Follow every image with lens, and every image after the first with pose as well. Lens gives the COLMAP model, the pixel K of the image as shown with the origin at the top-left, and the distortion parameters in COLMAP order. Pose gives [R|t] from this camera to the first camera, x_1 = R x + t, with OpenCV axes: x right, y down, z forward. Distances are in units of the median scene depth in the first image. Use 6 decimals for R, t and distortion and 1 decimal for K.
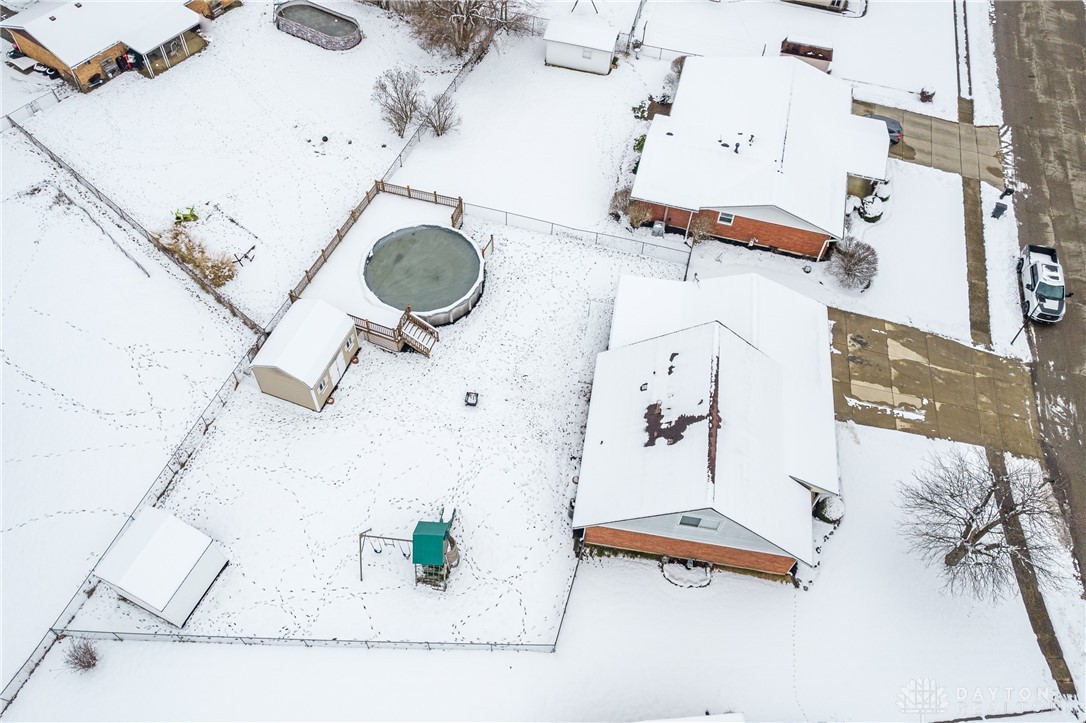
lens RADIAL K [[816.8, 0, 522.6], [0, 816.8, 348.7], [0, 0, 1]] dist [-0.065865, 0.049758]
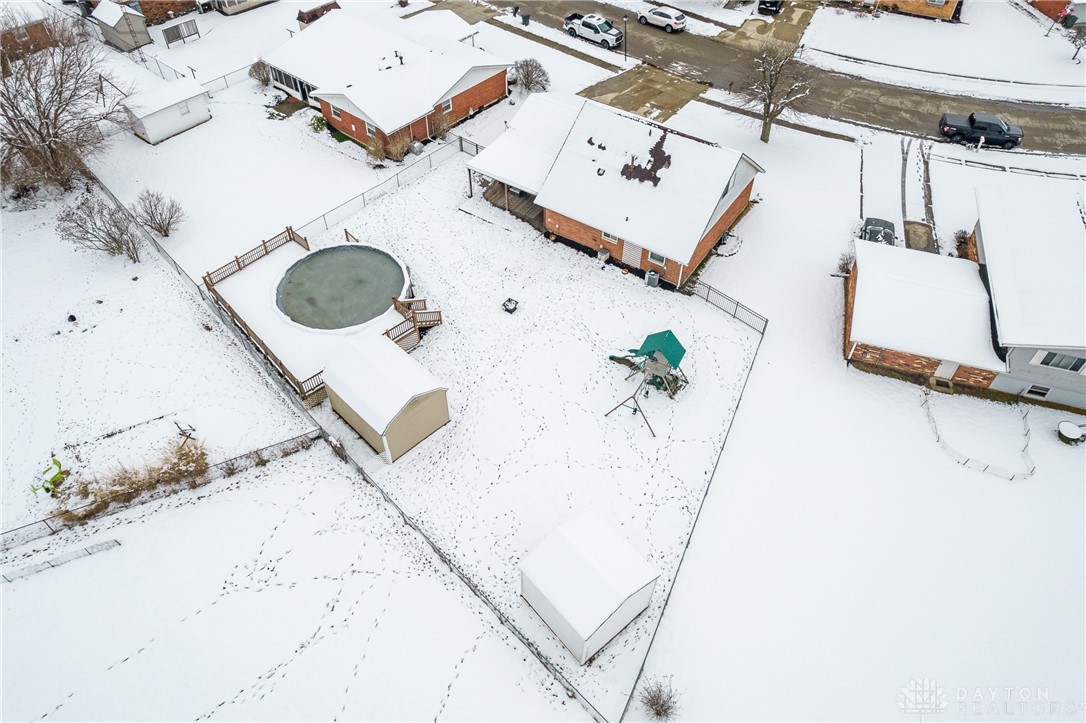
lens RADIAL K [[738.0, 0, 541.8], [0, 738.0, 342.9], [0, 0, 1]] dist [-0.068374, 0.061400]
pose [[0.412574, -0.671691, 0.615316, -0.614197], [0.735293, 0.644295, 0.210306, -0.069351], [-0.537706, 0.365671, 0.759709, 0.284267]]
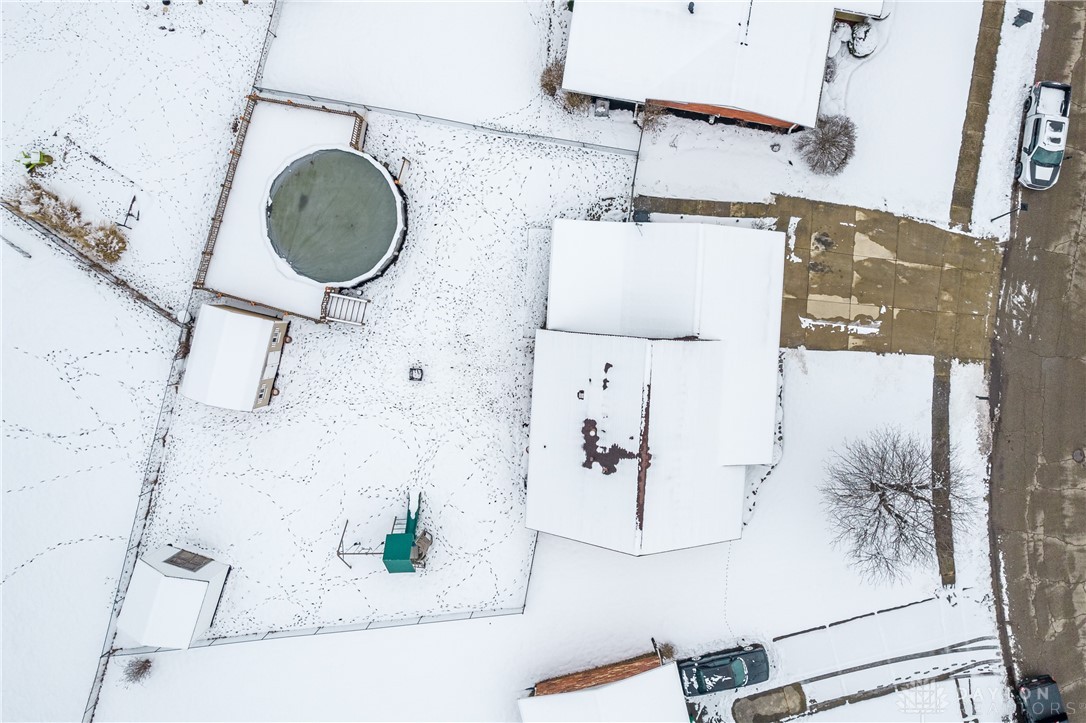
lens RADIAL K [[855.0, 0, 605.7], [0, 855.0, 318.0], [0, 0, 1]] dist [-0.043632, -0.001726]
pose [[0.993437, -0.114297, -0.004286, 0.168509], [0.093825, 0.792923, 0.602054, -0.562985], [-0.065415, -0.598505, 0.798444, 0.195776]]
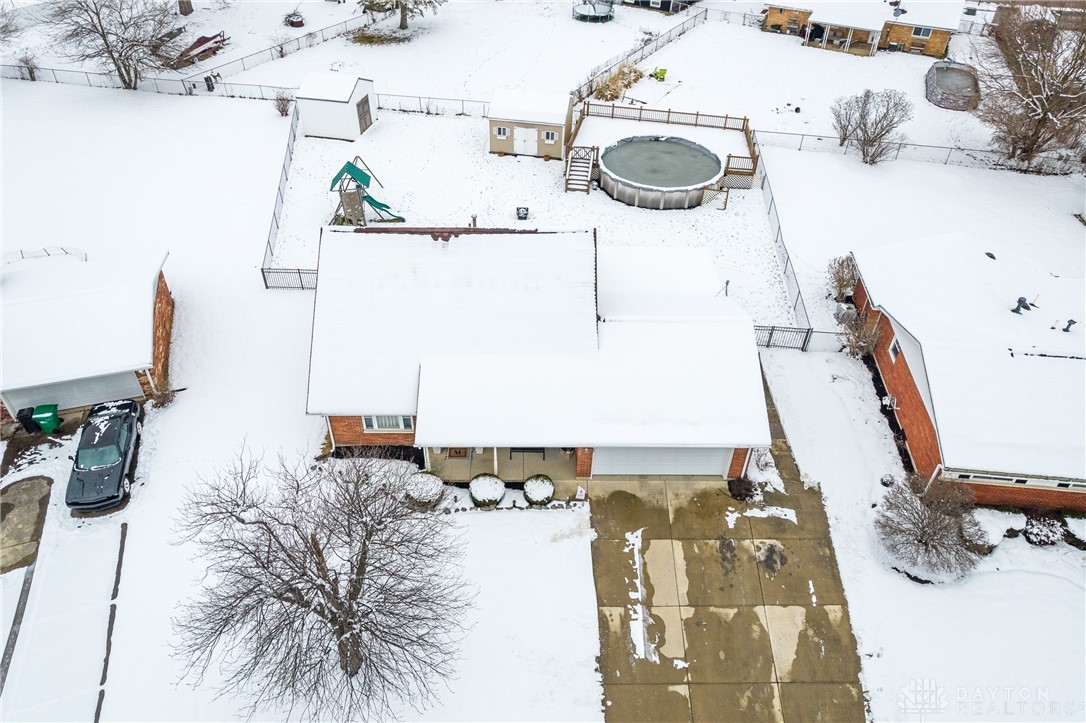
lens RADIAL K [[754.1, 0, 530.1], [0, 754.1, 335.5], [0, 0, 1]] dist [-0.075993, 0.066722]
pose [[0.169318, 0.608234, -0.775489, 0.712849], [-0.796718, 0.547648, 0.255580, -0.094402], [0.580148, 0.574572, 0.577318, 0.533880]]
